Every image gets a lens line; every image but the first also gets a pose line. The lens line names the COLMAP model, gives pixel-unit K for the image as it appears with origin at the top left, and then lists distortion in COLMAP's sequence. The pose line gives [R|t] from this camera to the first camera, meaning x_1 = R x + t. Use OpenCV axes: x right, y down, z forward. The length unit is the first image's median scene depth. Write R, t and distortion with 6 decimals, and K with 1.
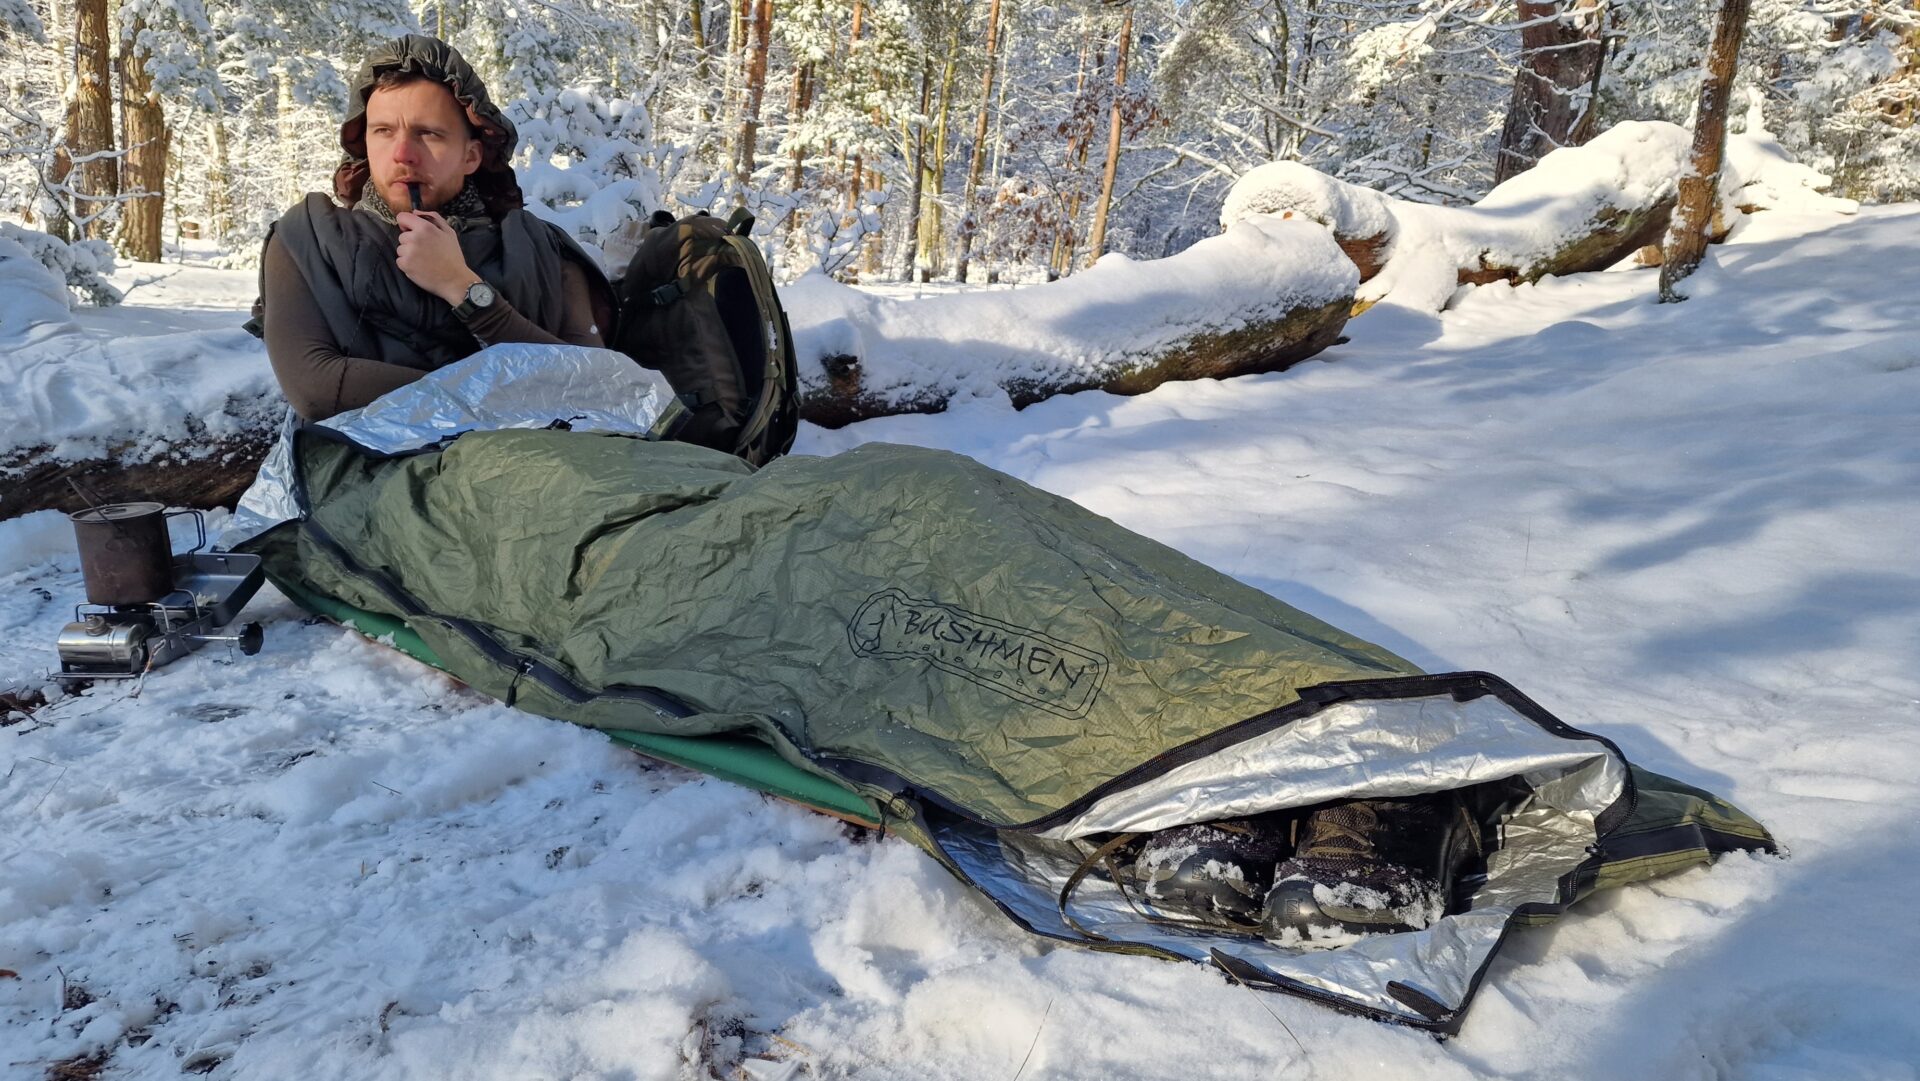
lens RADIAL K [[1333.9, 0, 960.0], [0, 1333.9, 540.5], [0, 0, 1]] dist [0.093808, -0.113134]
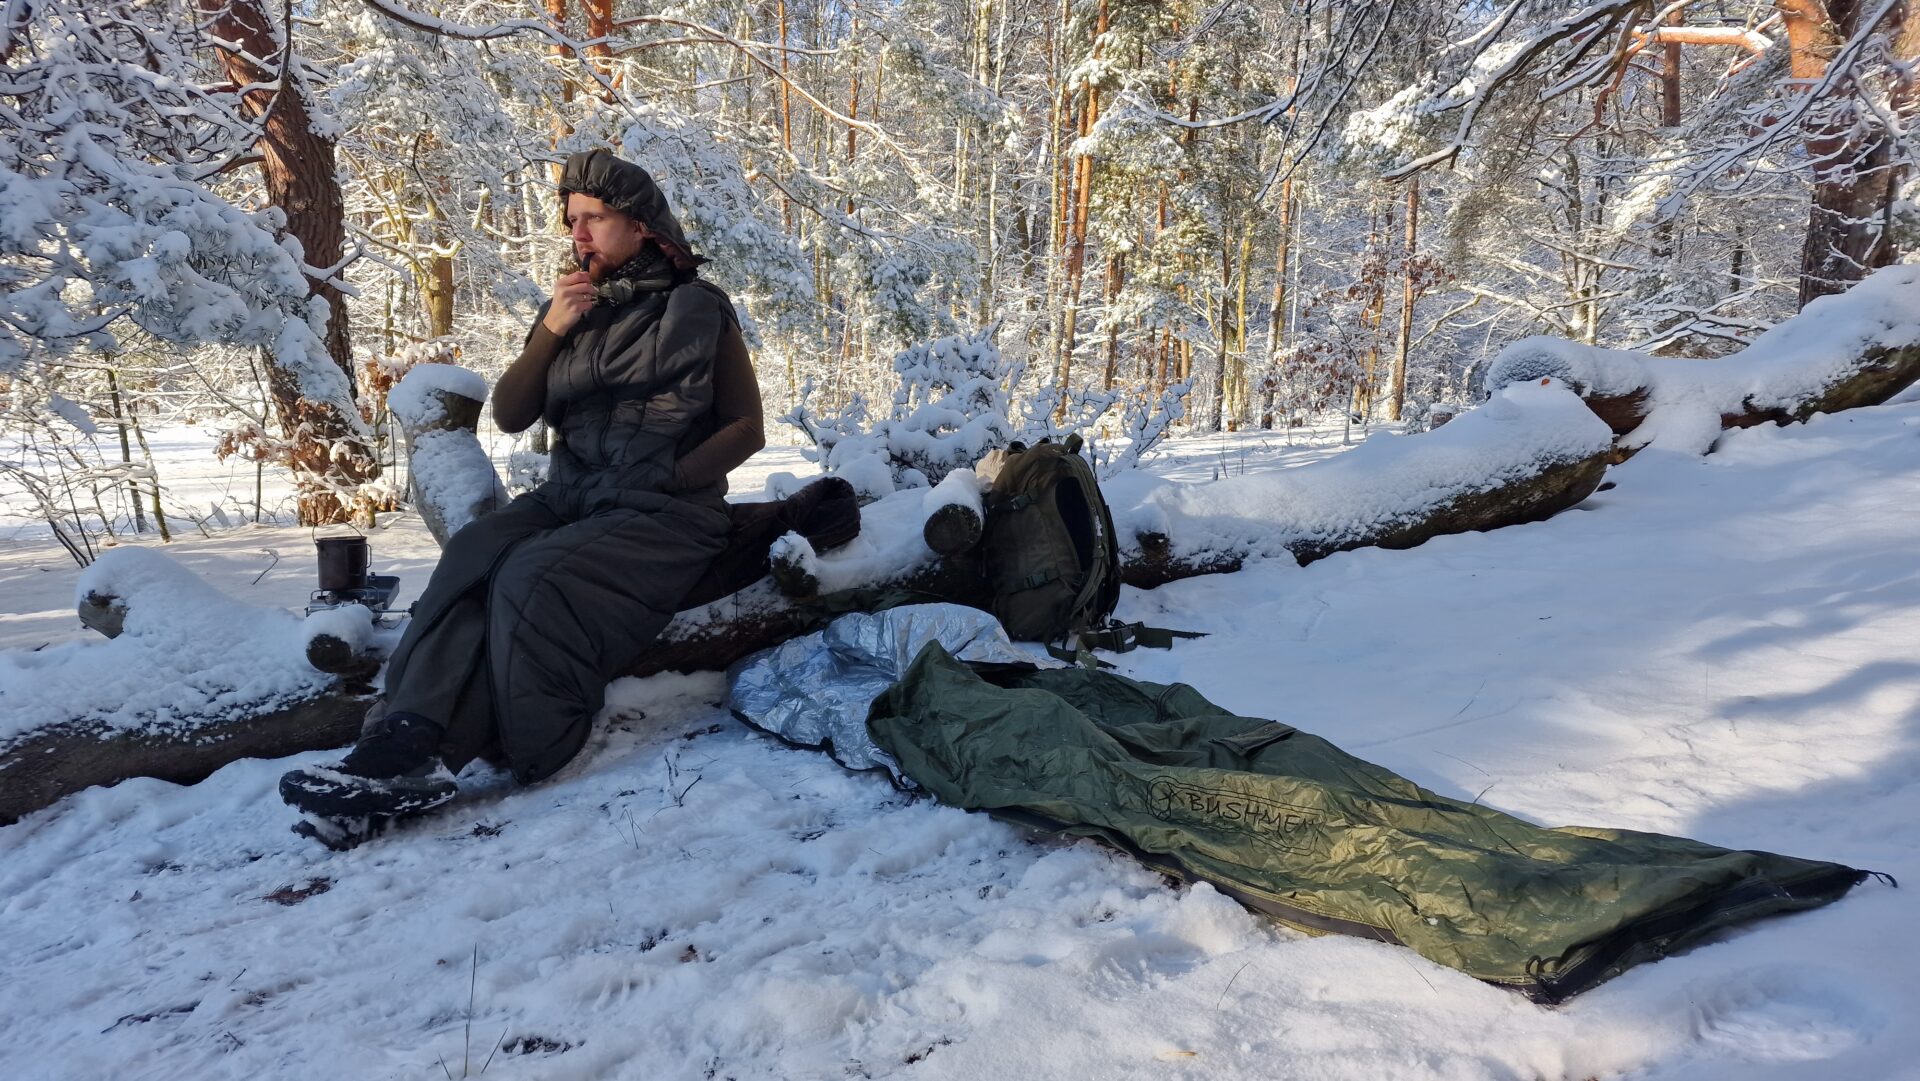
lens RADIAL K [[1333.9, 0, 960.0], [0, 1333.9, 540.5], [0, 0, 1]] dist [0.093808, -0.113134]
pose [[0.970430, -0.048224, -0.236517, 0.025228], [0.025912, 0.994990, -0.096553, -0.009336], [0.239988, 0.087570, 0.966818, -0.202748]]
